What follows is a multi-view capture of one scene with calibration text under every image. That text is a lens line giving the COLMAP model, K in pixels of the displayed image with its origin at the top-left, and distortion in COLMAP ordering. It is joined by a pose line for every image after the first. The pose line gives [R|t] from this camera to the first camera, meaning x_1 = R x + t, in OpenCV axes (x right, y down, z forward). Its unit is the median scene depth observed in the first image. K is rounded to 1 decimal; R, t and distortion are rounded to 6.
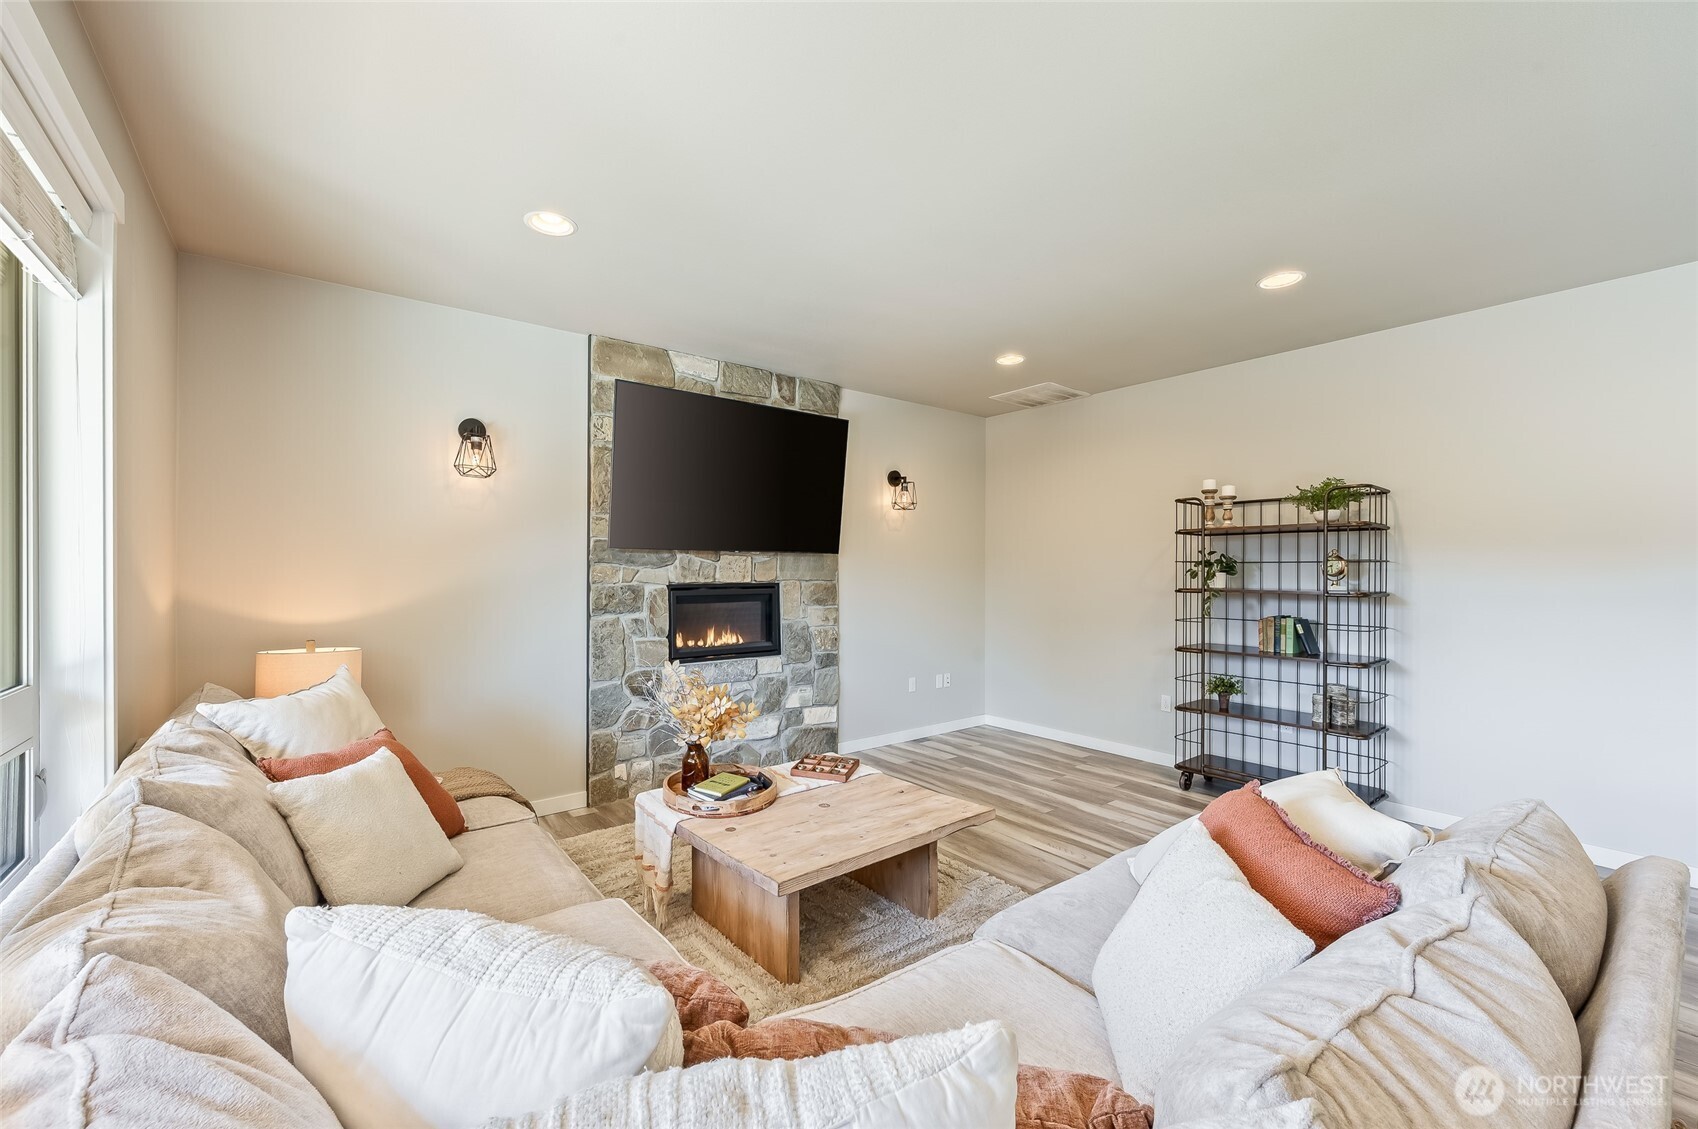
lens RADIAL K [[683.3, 0, 834.0], [0, 683.3, 569.8], [0, 0, 1]] dist [0.000553, -0.000043]
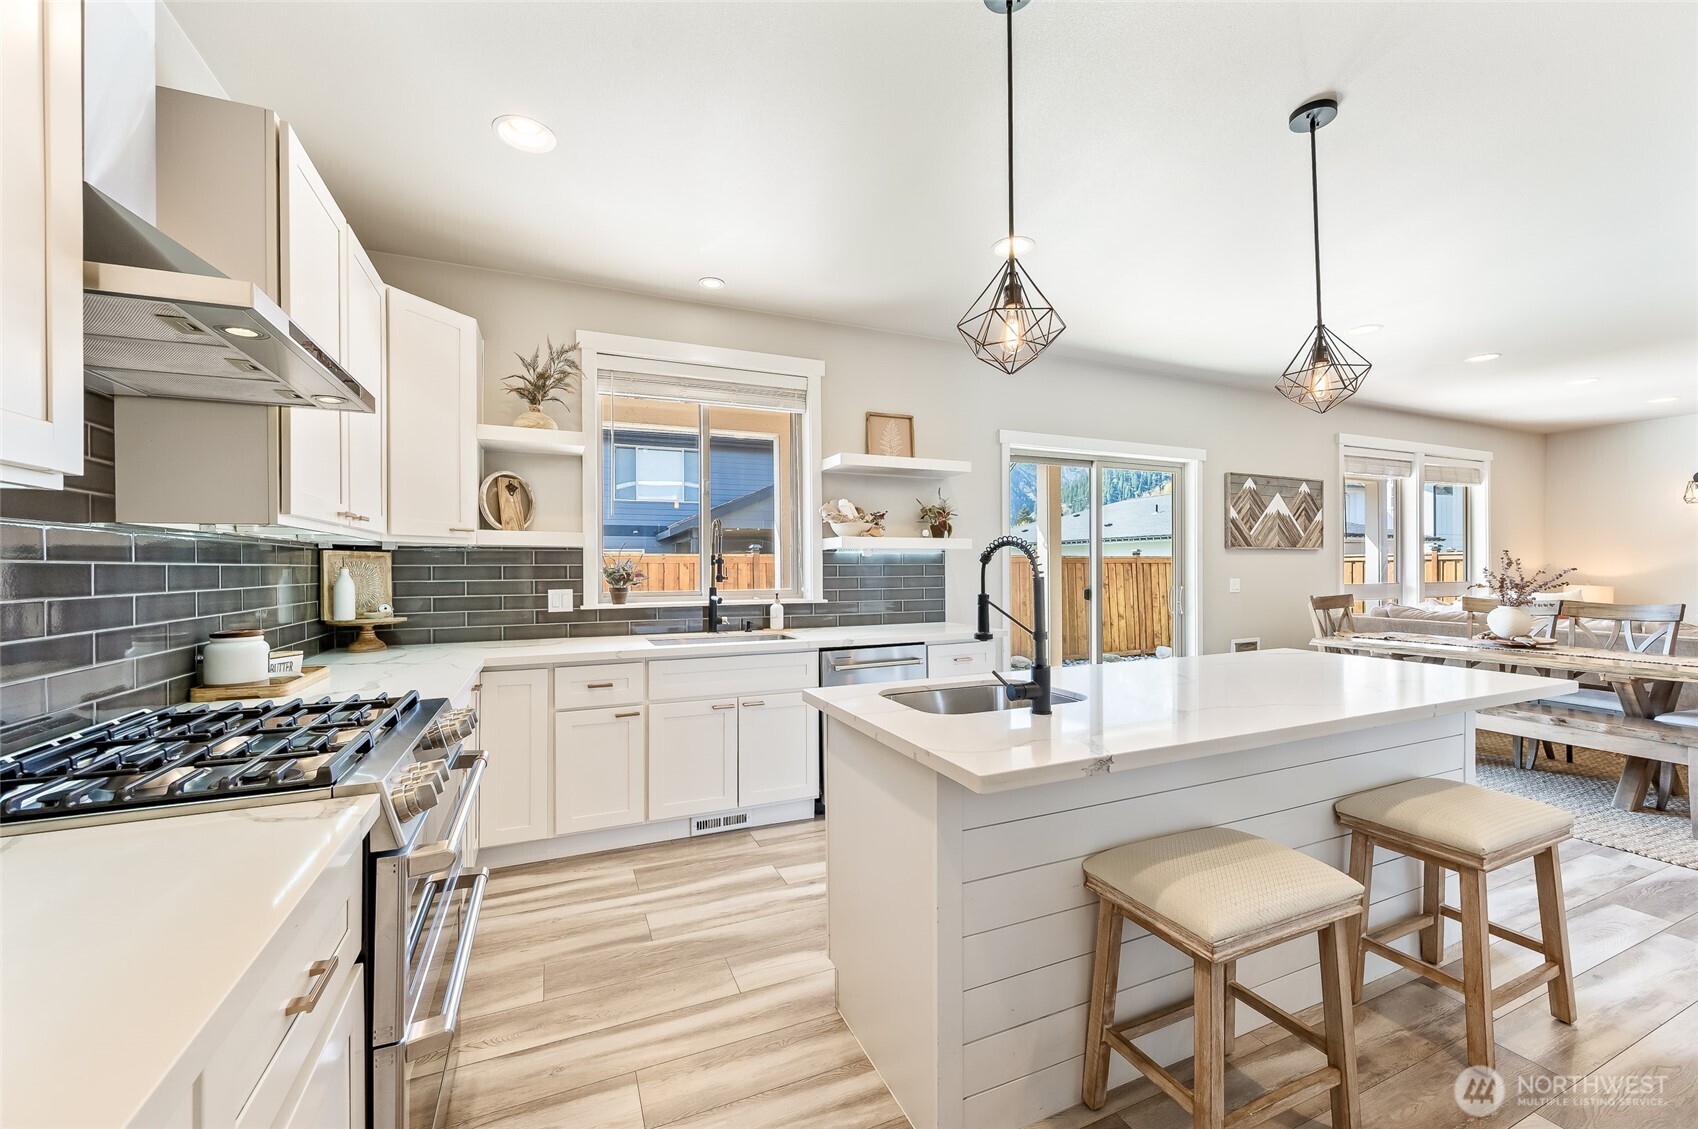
lens RADIAL K [[664.0, 0, 847.5], [0, 664.0, 568.7], [0, 0, 1]] dist [-0.001793, -0.000092]
pose [[-0.236164, 0.002465, -0.971710, 1.436394], [0.004181, 0.999990, 0.001521, 0.027297], [0.971704, -0.003704, -0.236172, -0.682006]]
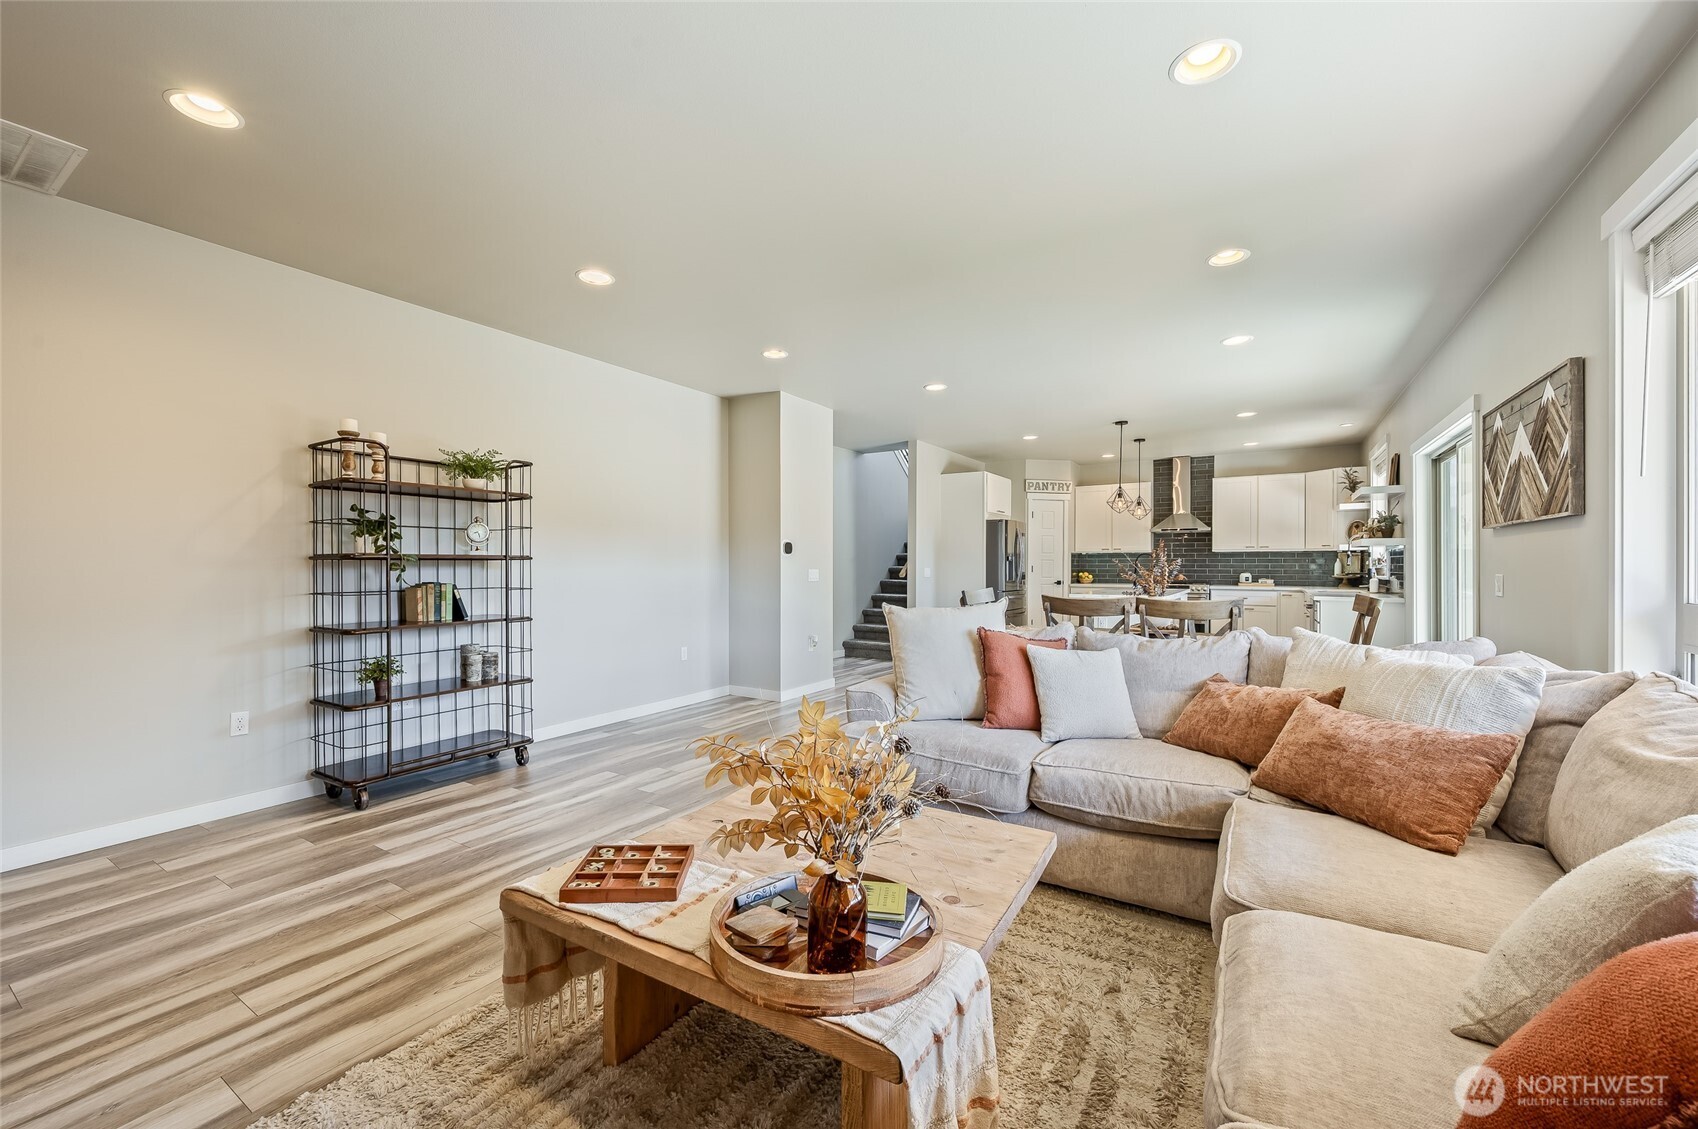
lens RADIAL K [[681.9, 0, 830.1], [0, 681.9, 568.3], [0, 0, 1]] dist [-0.001323, -0.000063]
pose [[-0.336047, -0.007107, 0.941818, -0.384476], [0.000638, 0.999970, 0.007774, 0.036757], [-0.941845, 0.003213, -0.336032, 0.719006]]
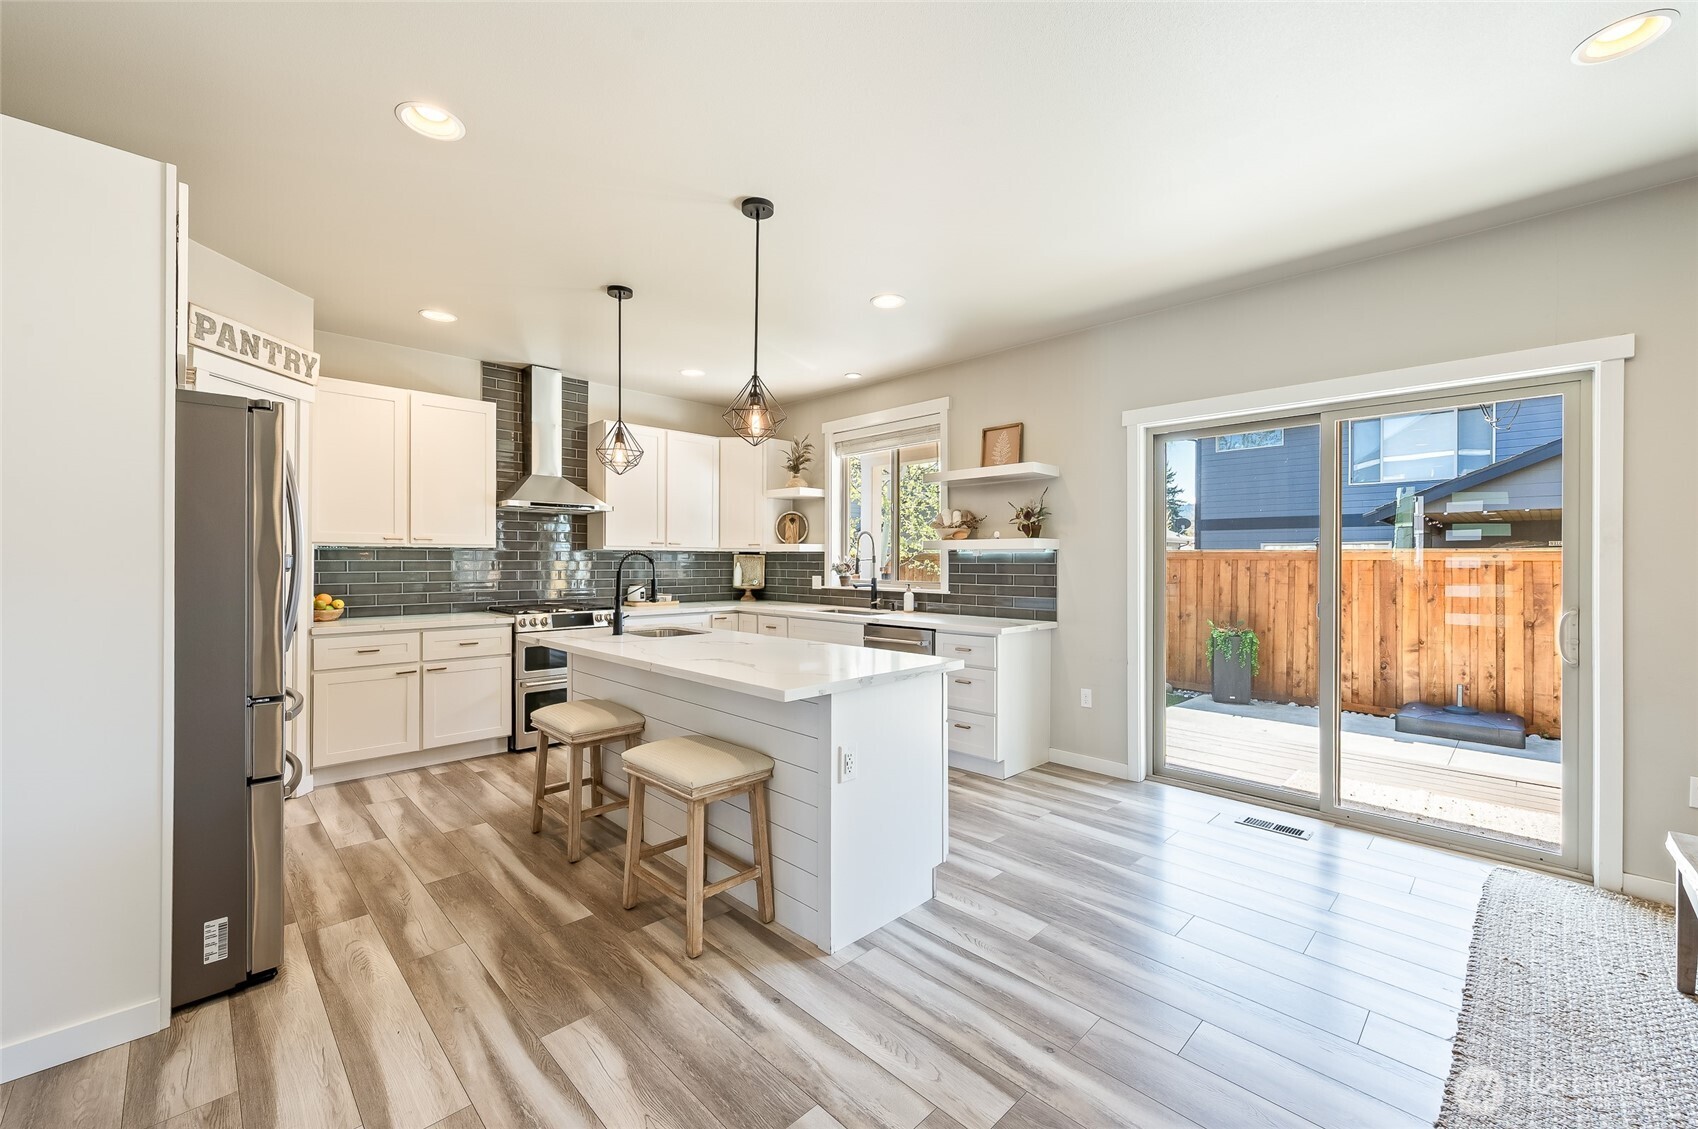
lens RADIAL K [[678.8, 0, 848.3], [0, 678.8, 560.4], [0, 0, 1]] dist [0.000381, -0.000002]
pose [[-0.992033, -0.005513, -0.125861, 0.897724], [-0.005366, 0.999984, -0.001506, 0.021931], [0.125867, -0.000818, -0.992047, 0.138672]]
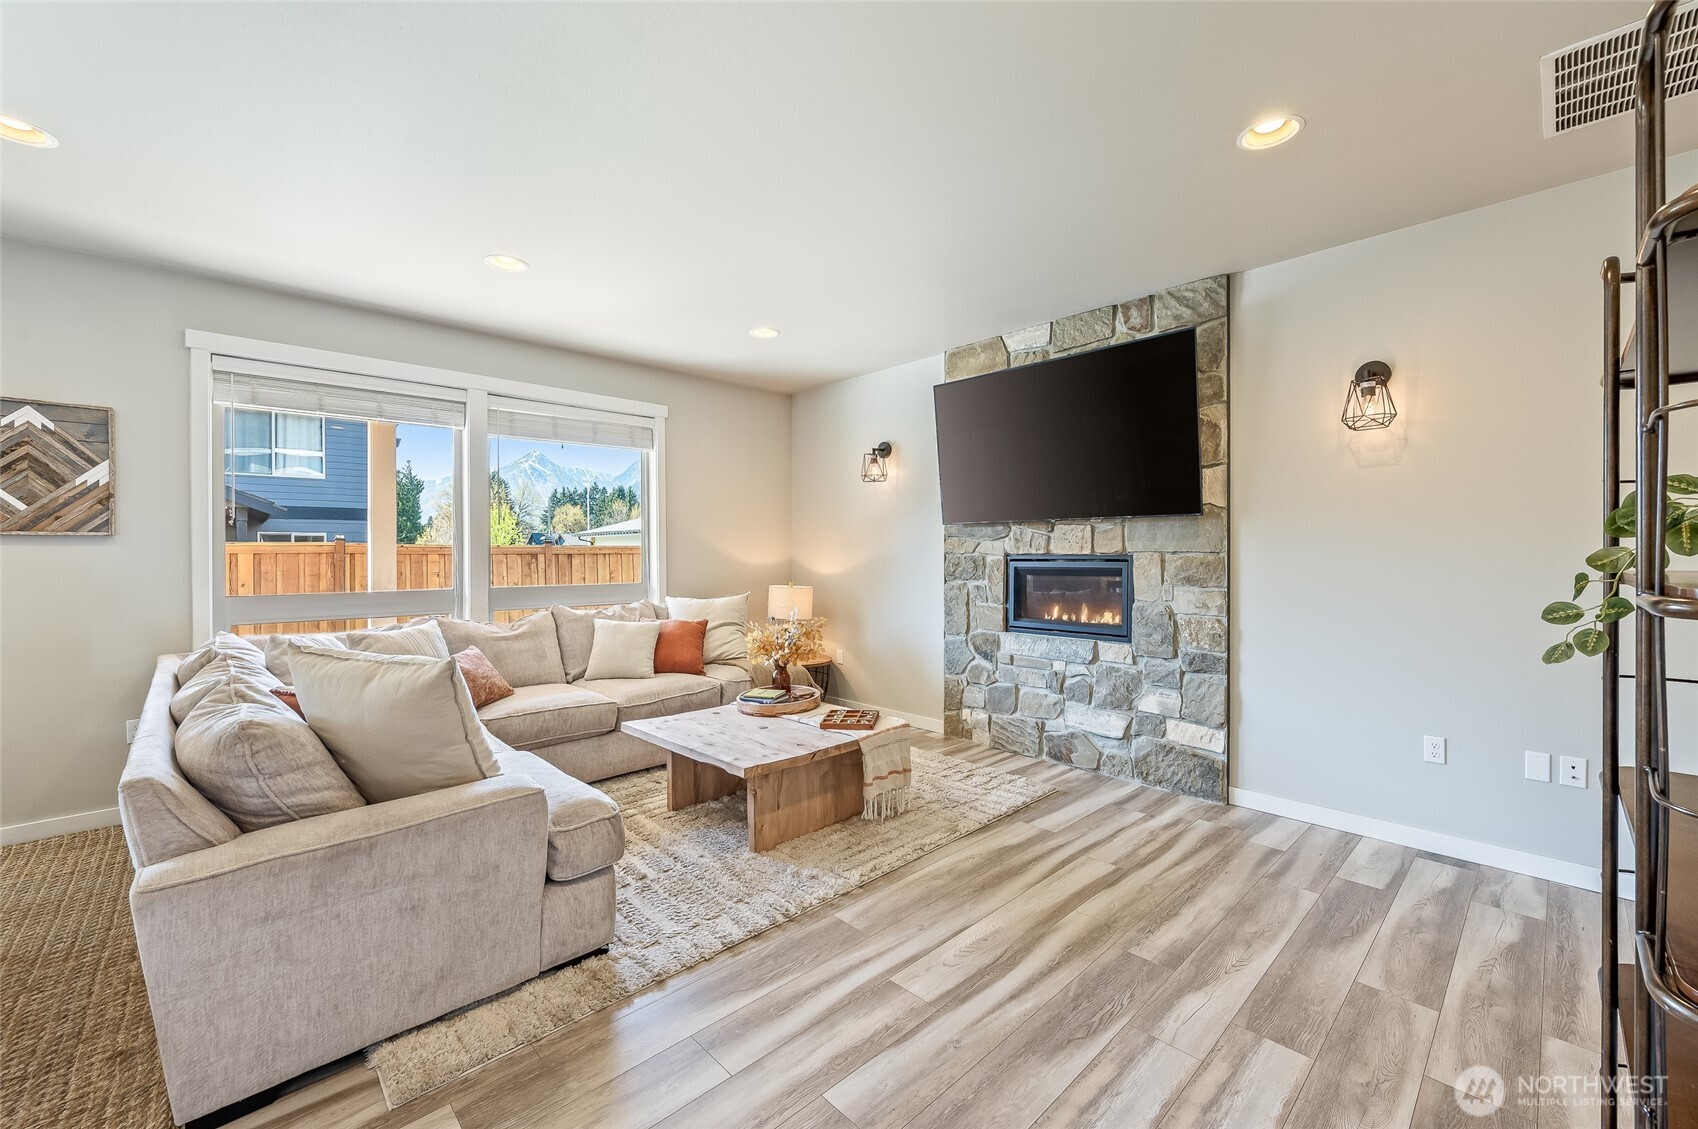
lens RADIAL K [[679.8, 0, 832.4], [0, 679.8, 556.8], [0, 0, 1]] dist [0.001115, 0.000203]
pose [[0.097820, 0.002960, -0.995200, 0.748182], [0.003572, 0.999988, 0.003326, 0.017950], [0.995198, -0.003880, 0.097809, 0.602380]]
